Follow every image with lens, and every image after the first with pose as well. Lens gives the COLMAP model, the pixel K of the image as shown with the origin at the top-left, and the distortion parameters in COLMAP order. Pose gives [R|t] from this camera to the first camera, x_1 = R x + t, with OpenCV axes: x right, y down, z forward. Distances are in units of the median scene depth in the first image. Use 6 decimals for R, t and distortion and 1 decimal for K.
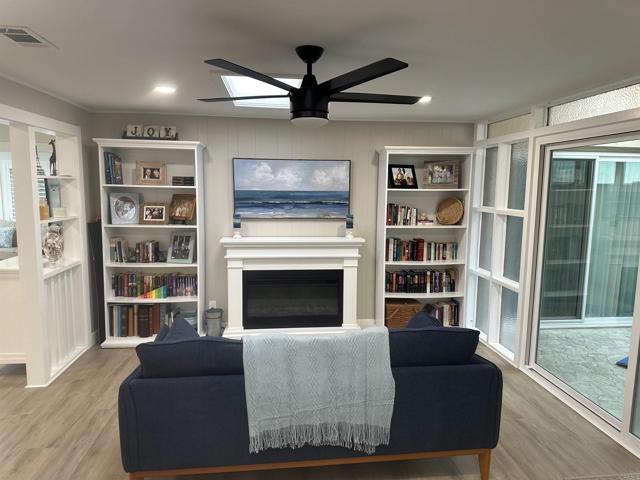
lens RADIAL K [[447.8, 0, 323.3], [0, 447.8, 244.5], [0, 0, 1]] dist [0.070232, -0.088734]
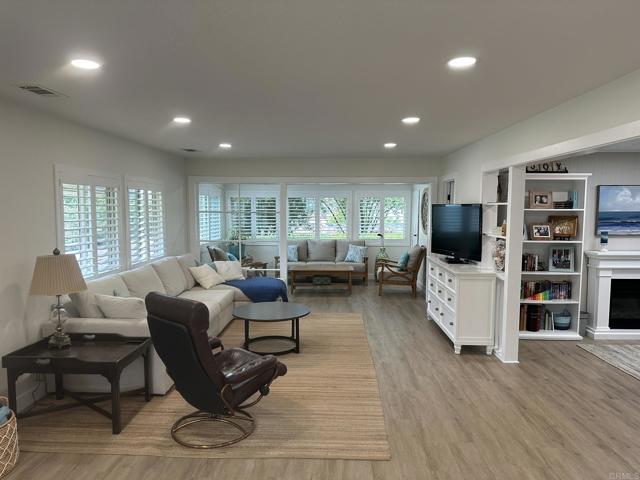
lens RADIAL K [[447.8, 0, 315.6], [0, 447.8, 246.5], [0, 0, 1]] dist [0.070232, -0.088734]
pose [[0.988250, 0.000557, -0.152847, -0.774794], [-0.007329, 0.999016, -0.043748, 0.030513], [0.152673, 0.044354, 0.987281, -0.313776]]
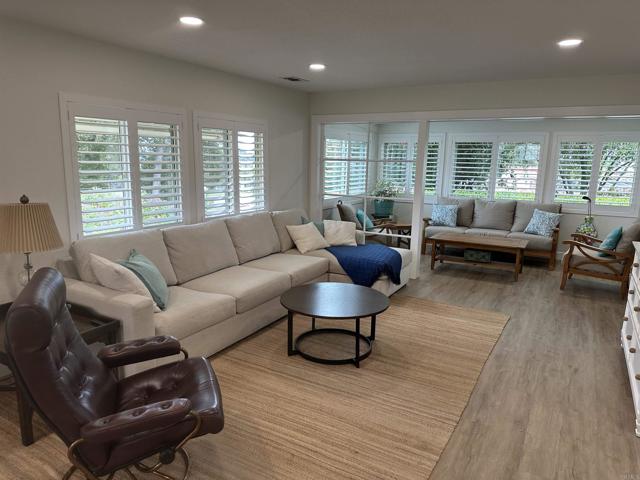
lens RADIAL K [[447.8, 0, 317.7], [0, 447.8, 241.2], [0, 0, 1]] dist [0.070232, -0.088734]
pose [[0.802068, 0.110989, -0.586829, -0.624464], [-0.083751, 0.993773, 0.073487, -0.014419], [0.591331, -0.009794, 0.806369, 0.122890]]
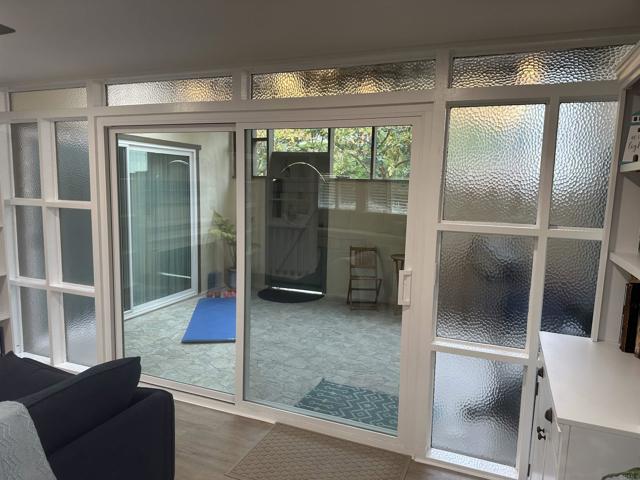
lens RADIAL K [[447.8, 0, 321.4], [0, 447.8, 241.0], [0, 0, 1]] dist [0.070232, -0.088734]
pose [[0.478148, -0.108960, 0.871494, -0.091322], [0.094609, 0.992891, 0.072230, -0.018888], [-0.873169, 0.047914, 0.485057, 0.177805]]
